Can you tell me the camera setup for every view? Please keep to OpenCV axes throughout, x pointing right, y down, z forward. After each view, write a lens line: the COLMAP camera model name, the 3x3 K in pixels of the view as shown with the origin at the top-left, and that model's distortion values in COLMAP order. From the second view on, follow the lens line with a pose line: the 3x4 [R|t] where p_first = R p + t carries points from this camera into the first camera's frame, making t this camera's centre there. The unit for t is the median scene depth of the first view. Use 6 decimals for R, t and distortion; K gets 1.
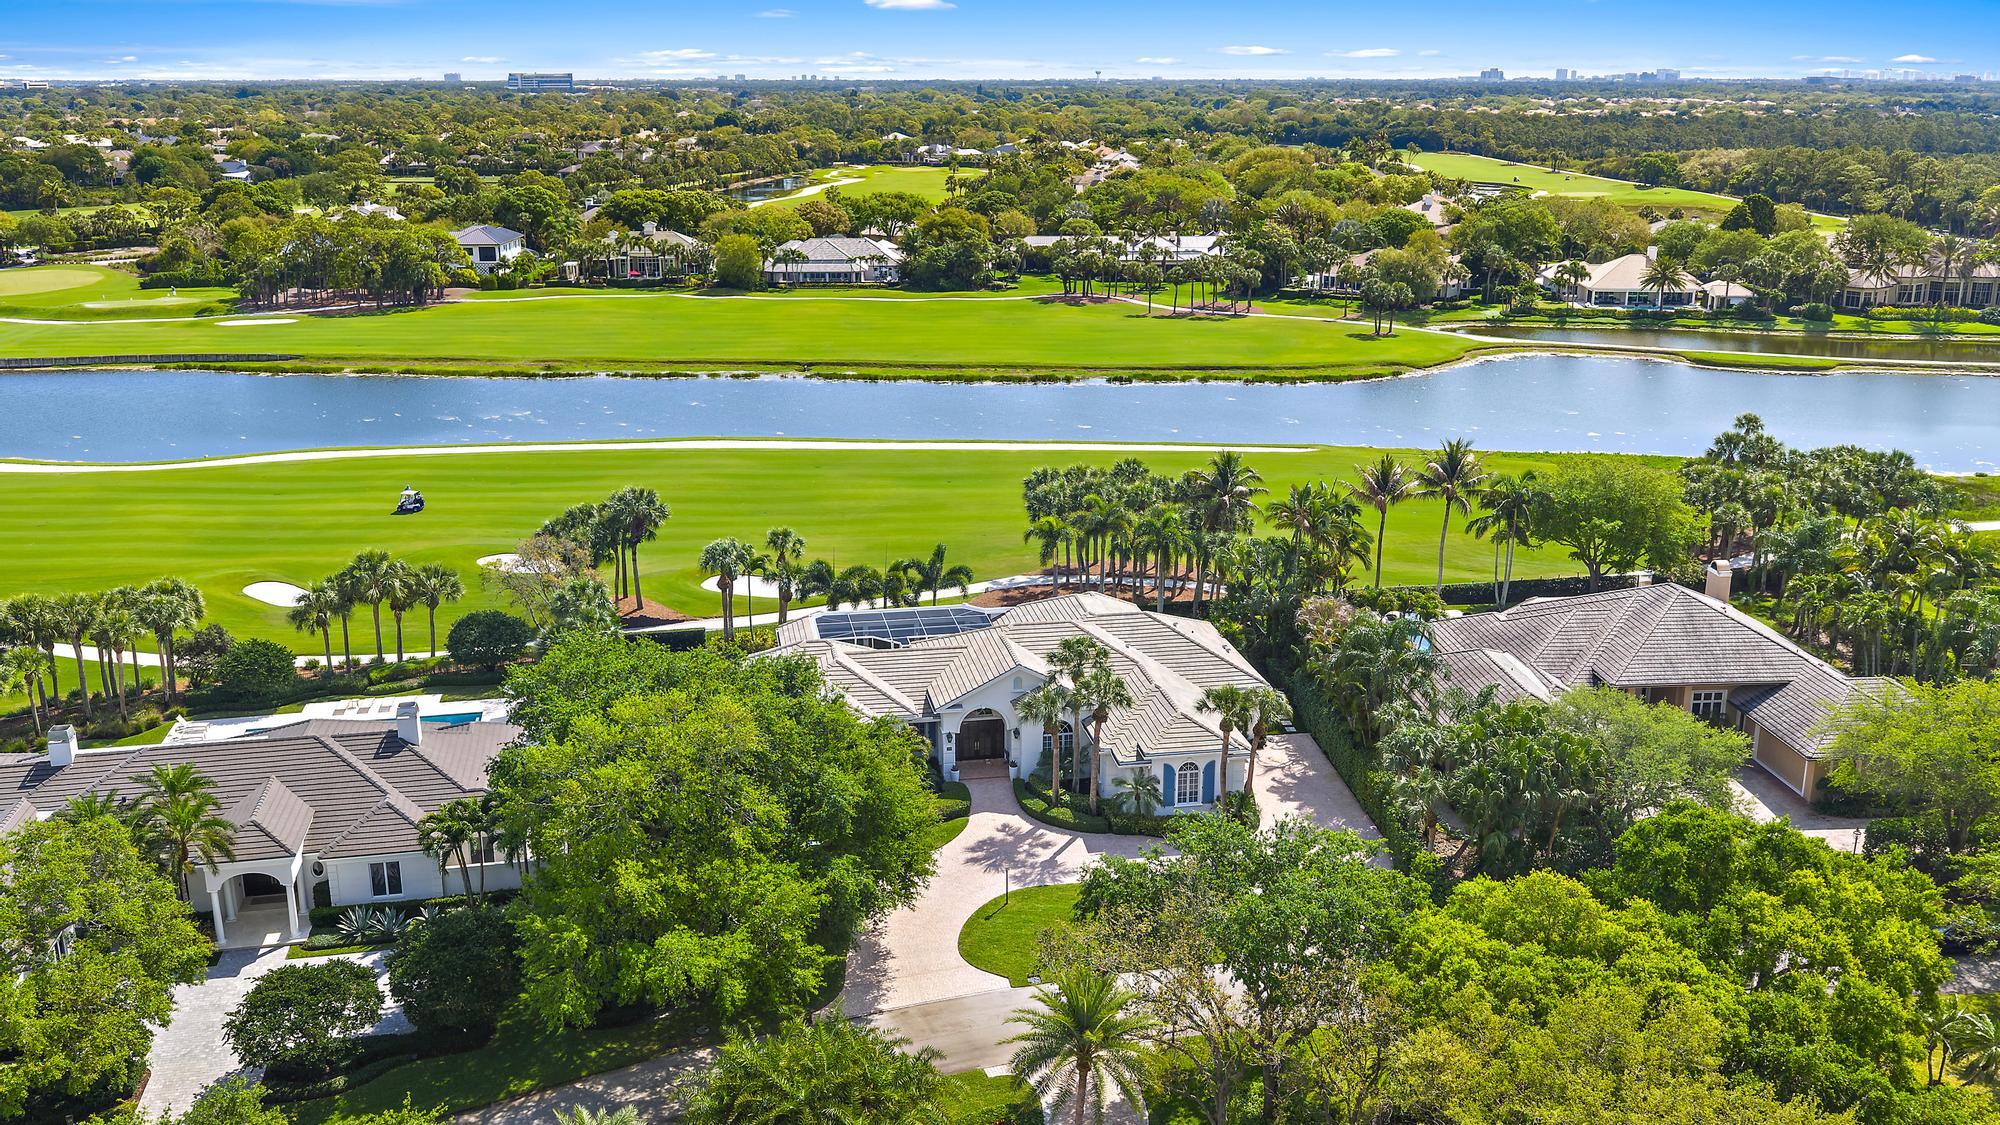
lens RADIAL K [[1652.1, 0, 1002.3], [0, 1652.1, 563.2], [0, 0, 1]] dist [-0.014865, -0.011685]
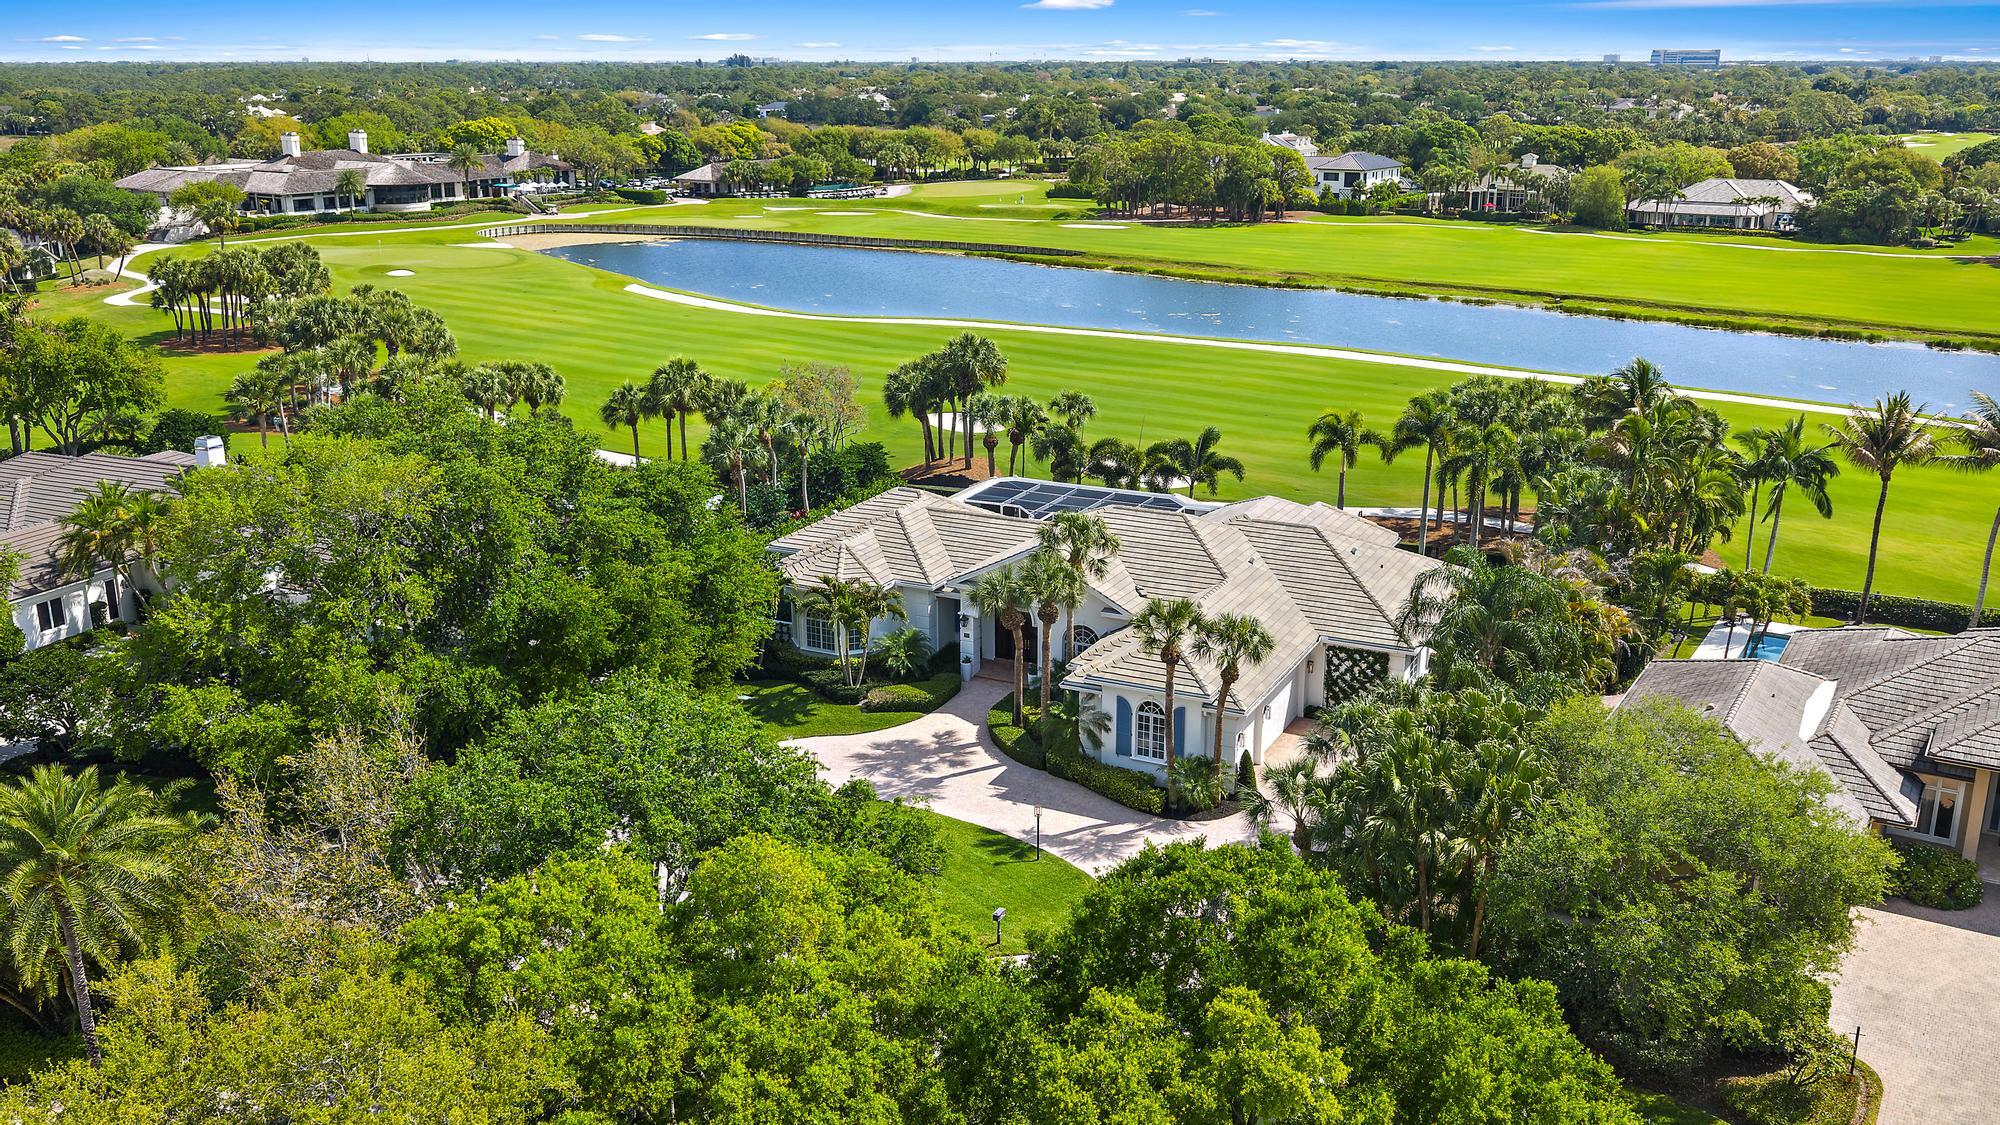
lens RADIAL K [[1652.1, 0, 997.3], [0, 1652.1, 560.2], [0, 0, 1]] dist [-0.014865, -0.011685]
pose [[0.797942, 0.167695, -0.578936, 0.137148], [-0.161274, 0.984897, 0.063004, 0.007027], [0.580757, 0.043094, 0.812935, 0.106432]]
